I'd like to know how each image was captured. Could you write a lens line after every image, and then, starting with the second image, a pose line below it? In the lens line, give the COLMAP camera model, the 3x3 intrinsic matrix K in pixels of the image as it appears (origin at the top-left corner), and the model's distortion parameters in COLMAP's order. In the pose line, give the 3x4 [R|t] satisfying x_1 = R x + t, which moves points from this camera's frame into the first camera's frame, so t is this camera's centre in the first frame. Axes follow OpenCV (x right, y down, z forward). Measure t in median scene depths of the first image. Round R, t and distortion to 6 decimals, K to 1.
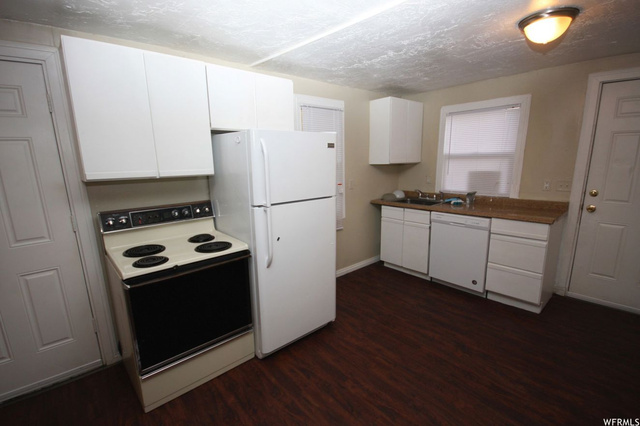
lens RADIAL K [[297.4, 0, 319.1], [0, 297.4, 220.1], [0, 0, 1]] dist [0.000115, -0.000233]
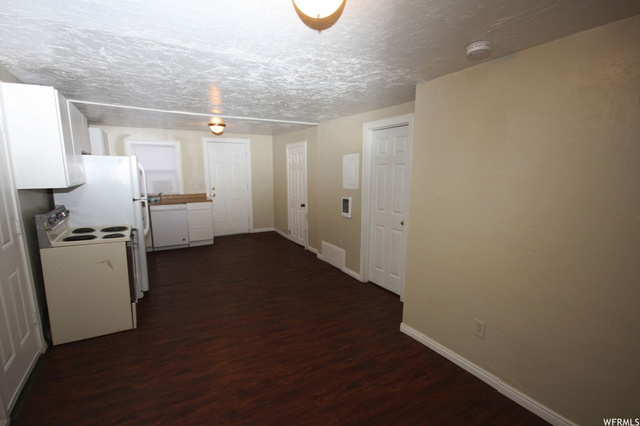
lens RADIAL K [[297.4, 0, 319.1], [0, 297.4, 220.1], [0, 0, 1]] dist [0.000115, -0.000233]
pose [[0.197657, -0.147697, 0.969081, -1.624344], [0.191433, 0.975366, 0.109610, 0.074459], [-0.961398, 0.163849, 0.221062, -0.369498]]
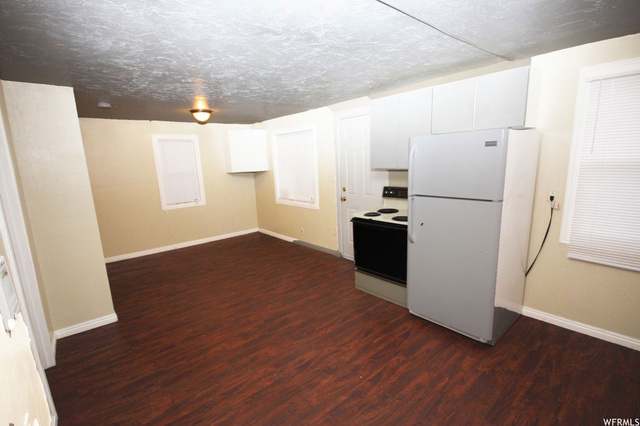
lens RADIAL K [[297.4, 0, 319.1], [0, 297.4, 220.1], [0, 0, 1]] dist [0.000115, -0.000233]
pose [[-0.024992, 0.219767, -0.975232, 1.064681], [-0.156097, 0.962713, 0.220946, -0.159826], [0.987425, 0.157753, 0.010245, 0.561932]]
